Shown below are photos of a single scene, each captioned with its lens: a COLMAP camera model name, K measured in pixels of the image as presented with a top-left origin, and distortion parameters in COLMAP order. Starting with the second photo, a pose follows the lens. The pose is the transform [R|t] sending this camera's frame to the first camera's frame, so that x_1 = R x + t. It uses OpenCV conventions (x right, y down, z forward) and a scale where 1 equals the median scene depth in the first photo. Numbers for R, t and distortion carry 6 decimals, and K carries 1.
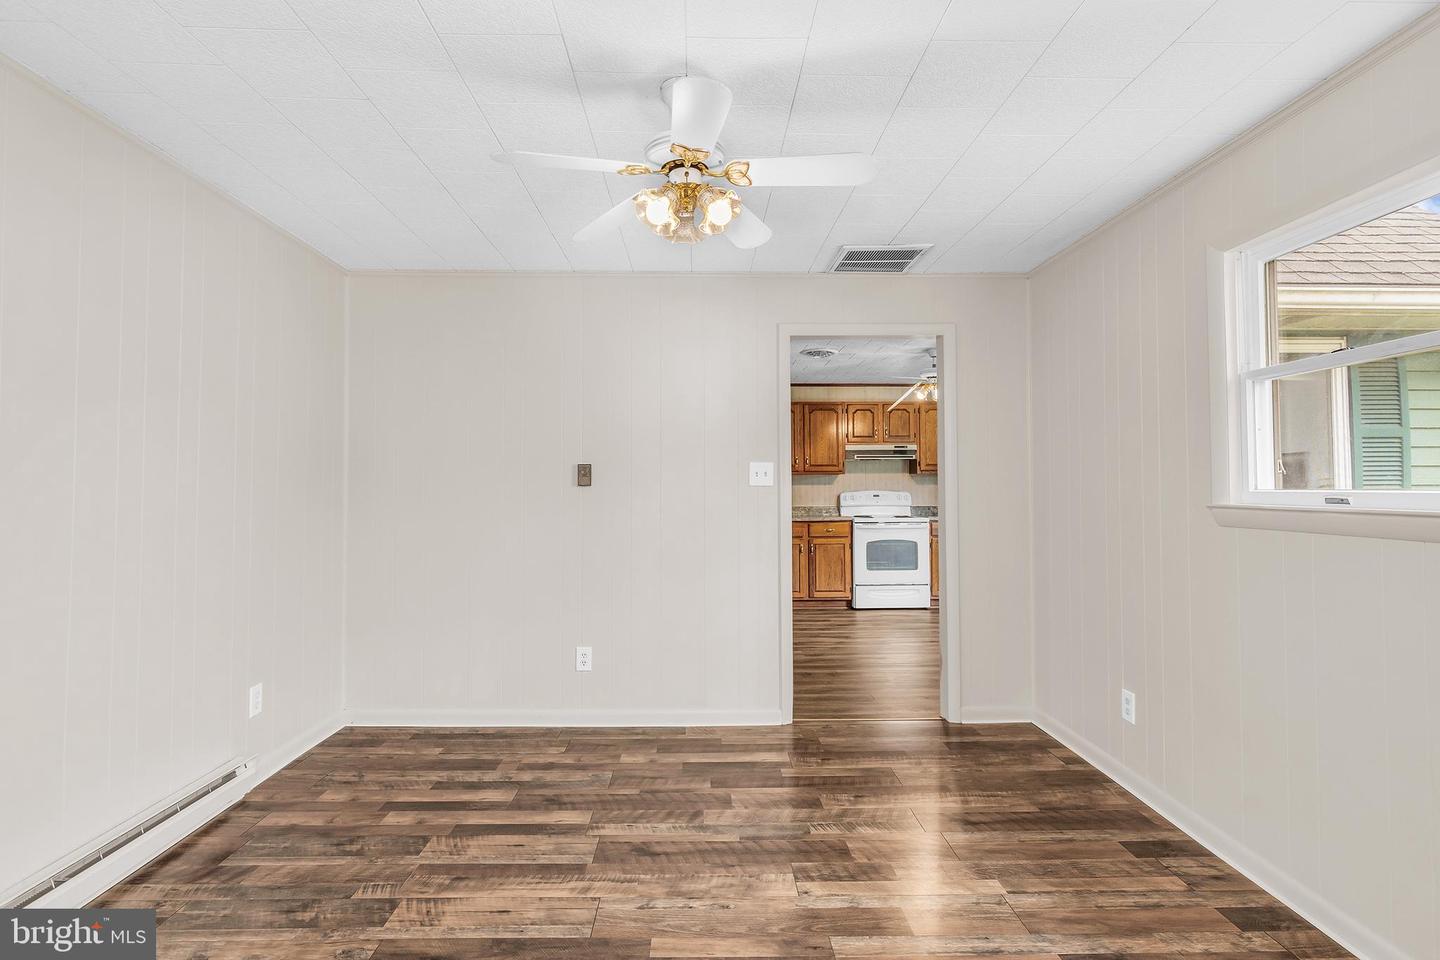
lens RADIAL K [[695.8, 0, 698.7], [0, 695.8, 482.3], [0, 0, 1]] dist [-0.028348, -0.000136]
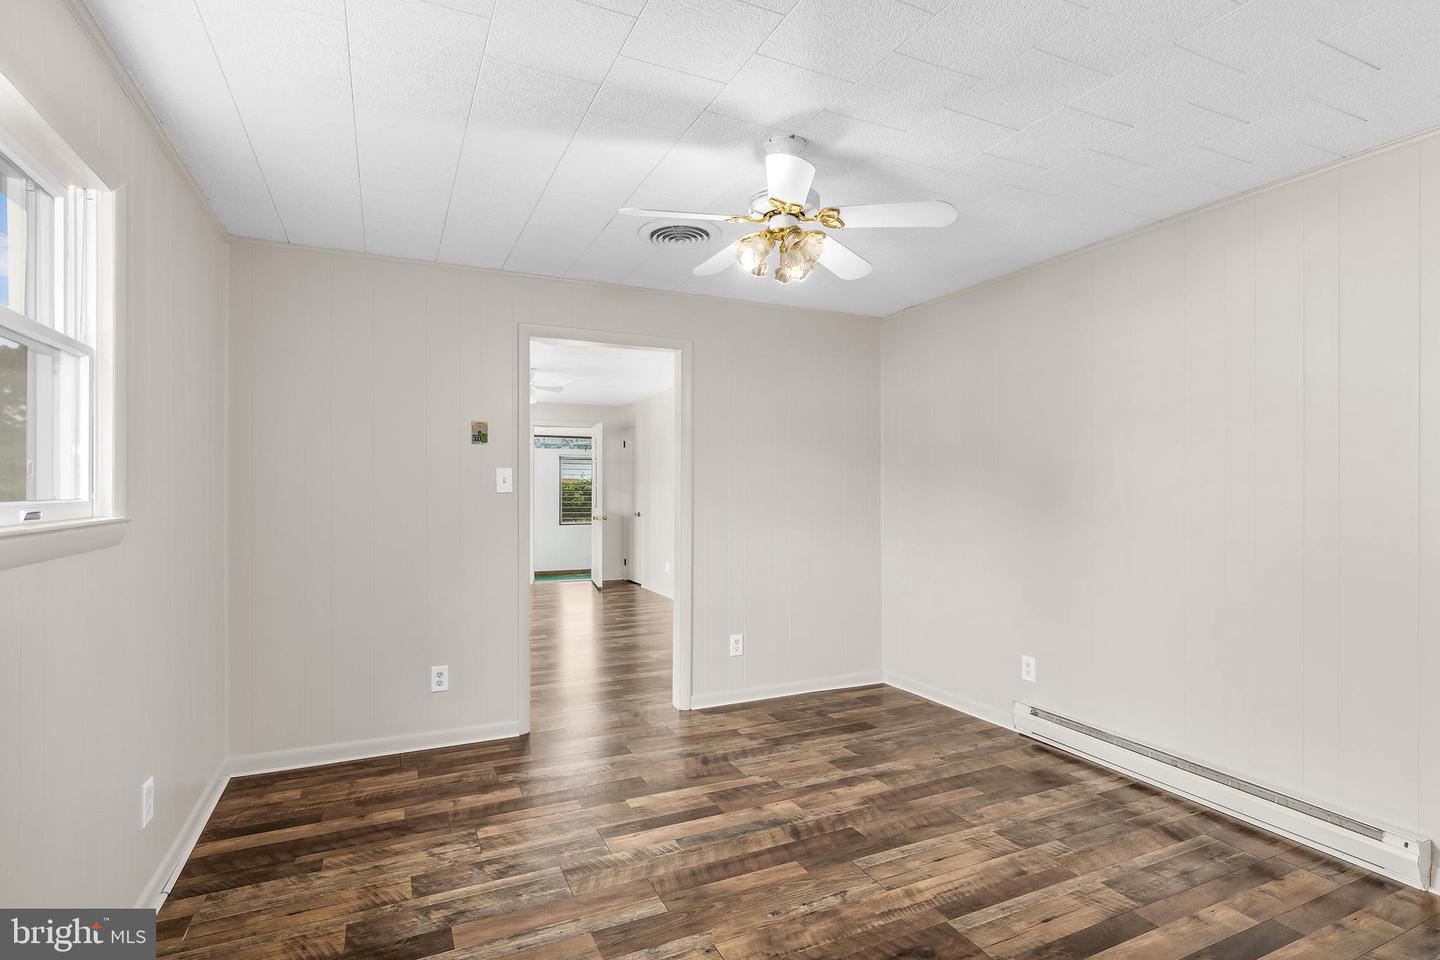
lens RADIAL K [[695.8, 0, 698.7], [0, 695.8, 482.3], [0, 0, 1]] dist [-0.028348, -0.000136]
pose [[-0.915085, 0.000113, -0.403261, 0.533182], [0.002756, 0.999978, -0.005975, -0.002412], [0.403252, -0.006580, -0.915065, 1.841396]]
